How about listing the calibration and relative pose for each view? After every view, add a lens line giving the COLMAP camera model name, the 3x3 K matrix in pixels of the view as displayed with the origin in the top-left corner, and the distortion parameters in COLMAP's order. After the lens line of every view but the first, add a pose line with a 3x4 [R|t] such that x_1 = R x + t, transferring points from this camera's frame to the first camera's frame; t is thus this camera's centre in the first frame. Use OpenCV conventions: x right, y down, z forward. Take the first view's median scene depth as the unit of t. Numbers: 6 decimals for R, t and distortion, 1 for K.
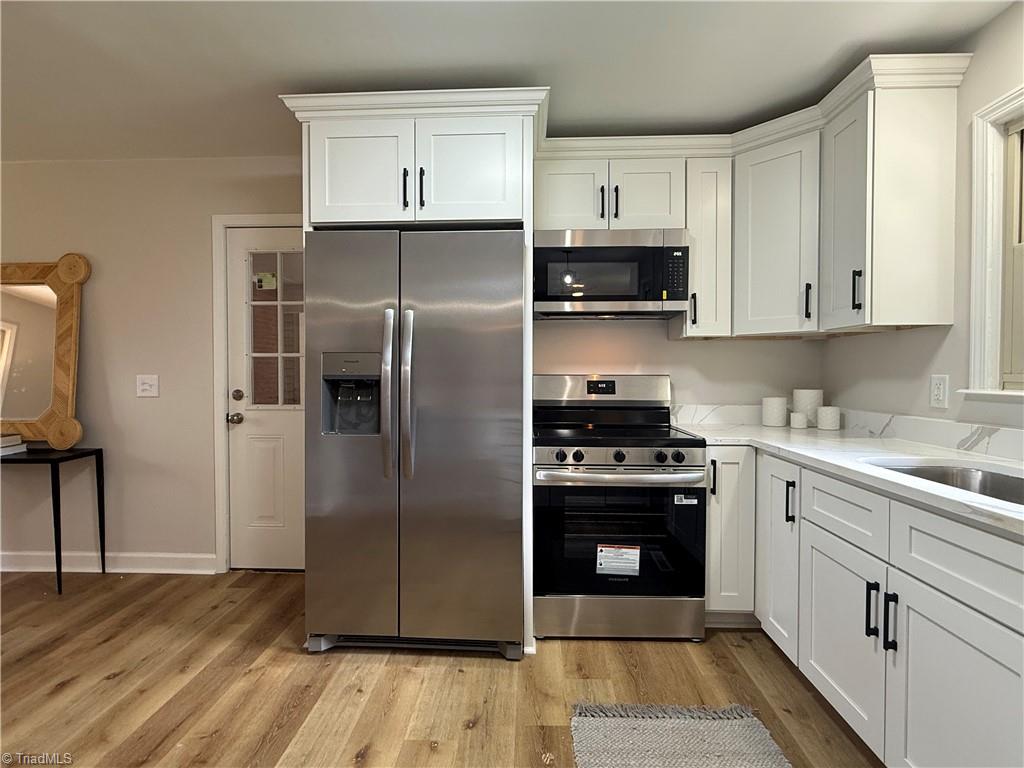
lens RADIAL K [[522.4, 0, 512.0], [0, 522.4, 384.0], [0, 0, 1]] dist [0.003183, 0.000517]
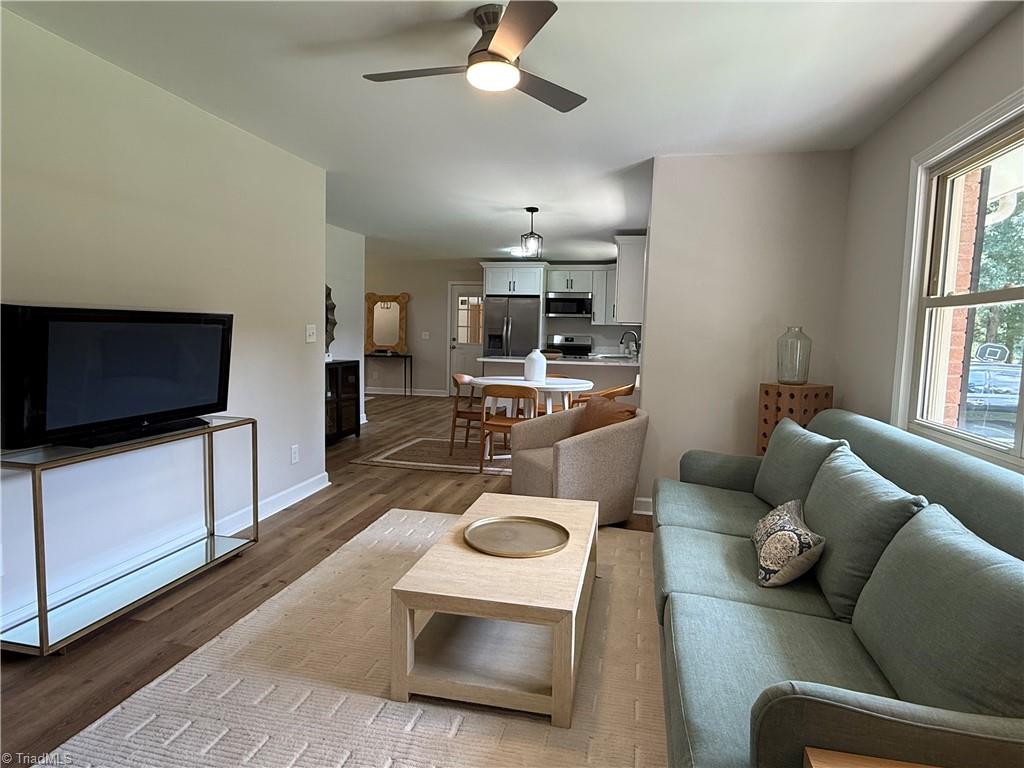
lens RADIAL K [[602.9, 0, 512.0], [0, 602.9, 384.0], [0, 0, 1]] dist [0.000154, 0.000629]
pose [[0.984986, 0.038517, -0.168282, 0.498026], [-0.027486, 0.997347, 0.067399, 0.040381], [0.170431, -0.061761, 0.983432, -2.894724]]
